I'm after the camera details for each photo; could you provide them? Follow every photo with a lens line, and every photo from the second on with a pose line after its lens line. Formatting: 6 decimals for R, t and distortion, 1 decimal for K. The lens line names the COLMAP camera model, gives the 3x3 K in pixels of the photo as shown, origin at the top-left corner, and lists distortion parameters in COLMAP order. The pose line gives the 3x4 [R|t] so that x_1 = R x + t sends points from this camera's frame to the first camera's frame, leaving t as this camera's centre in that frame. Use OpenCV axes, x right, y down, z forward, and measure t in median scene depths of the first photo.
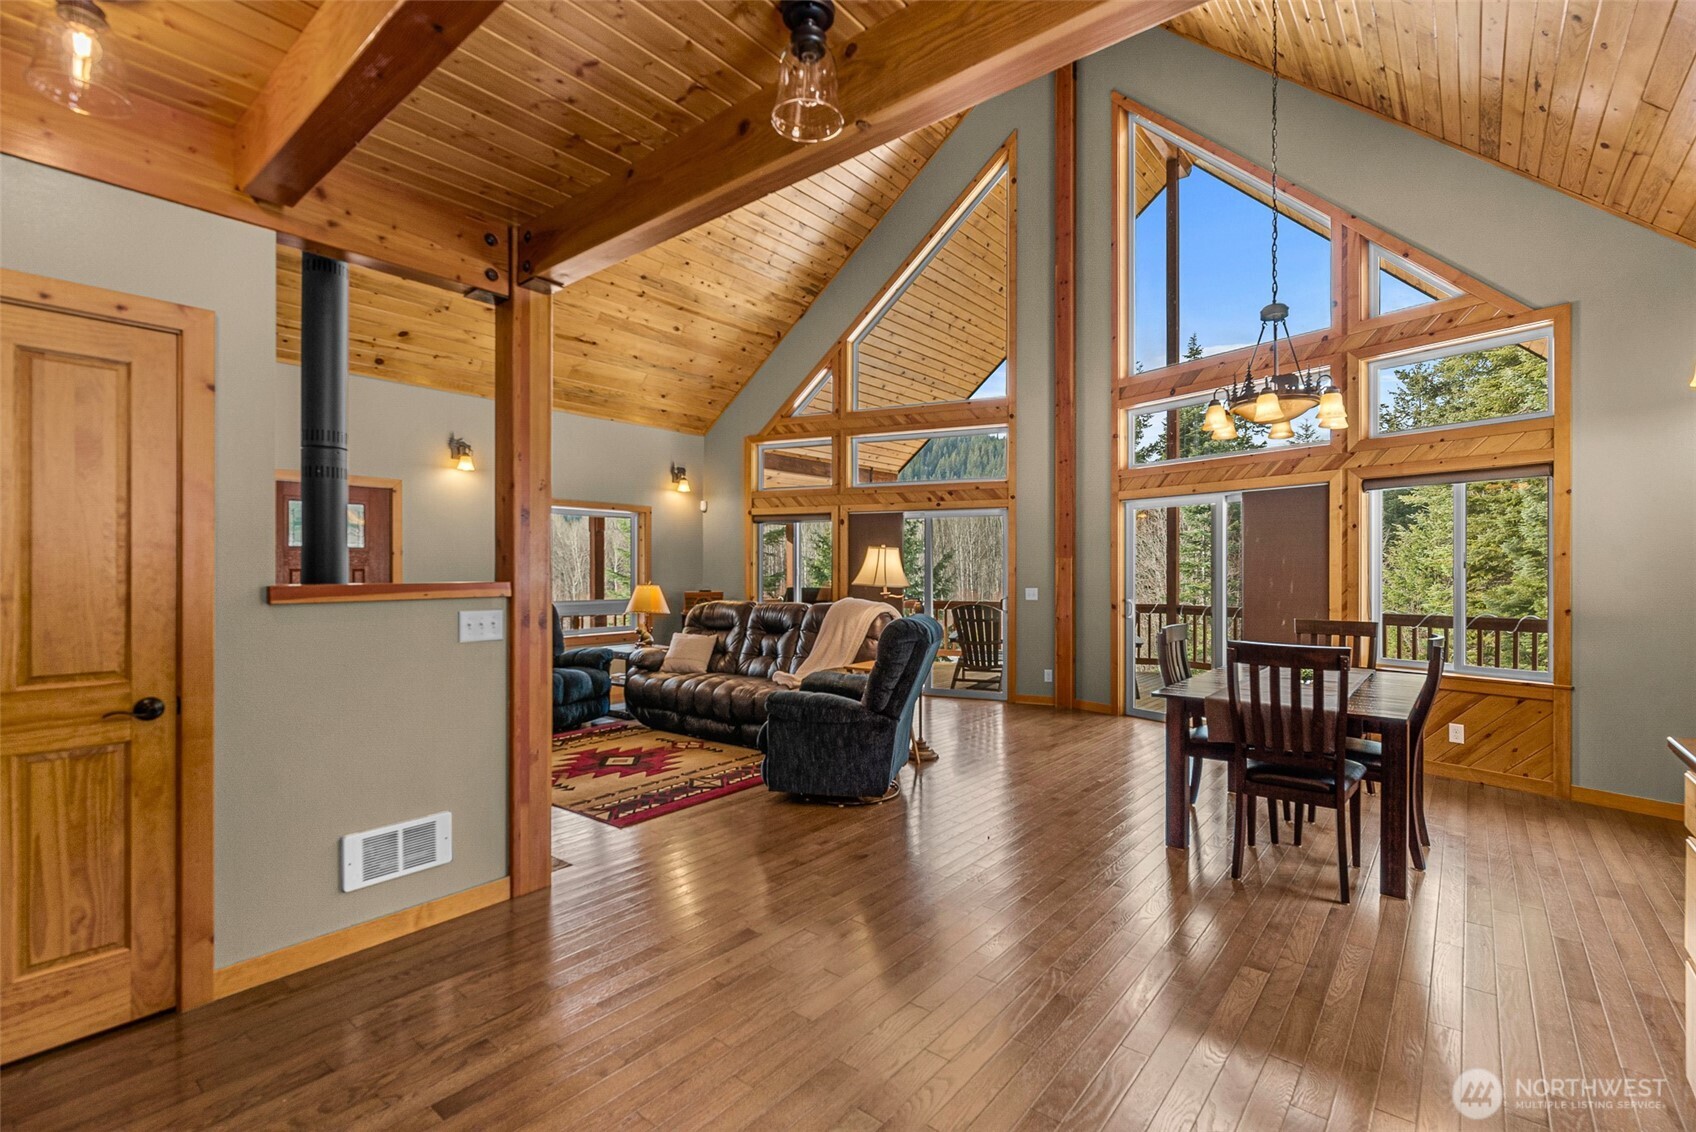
lens RADIAL K [[747.7, 0, 855.0], [0, 747.7, 569.8], [0, 0, 1]] dist [0.000557, 0.000295]
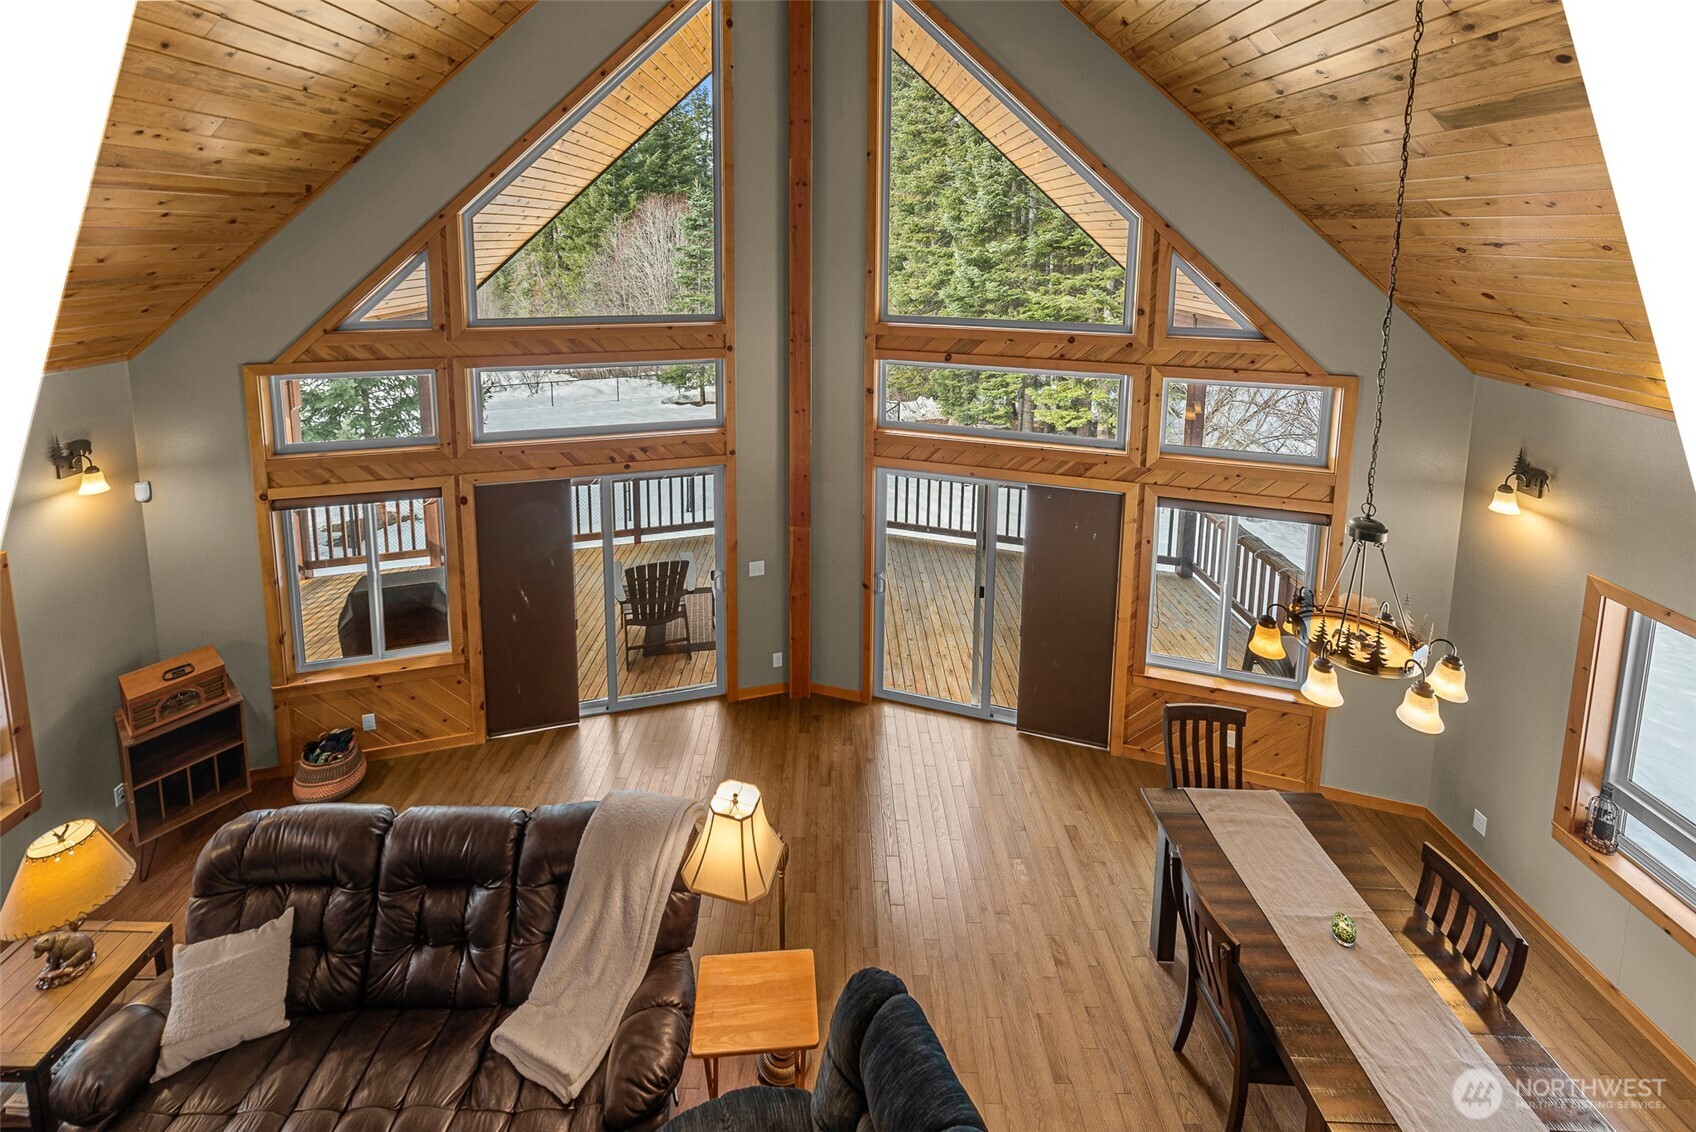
lens RADIAL K [[702.8, 0, 819.1], [0, 702.8, 314.4], [0, 0, 1]] dist [0.000332, 0.000326]
pose [[0.783956, -0.073852, 0.616408, -0.145540], [0.001452, 0.993114, 0.117139, -0.309241], [-0.620815, -0.090937, 0.778665, 0.385732]]
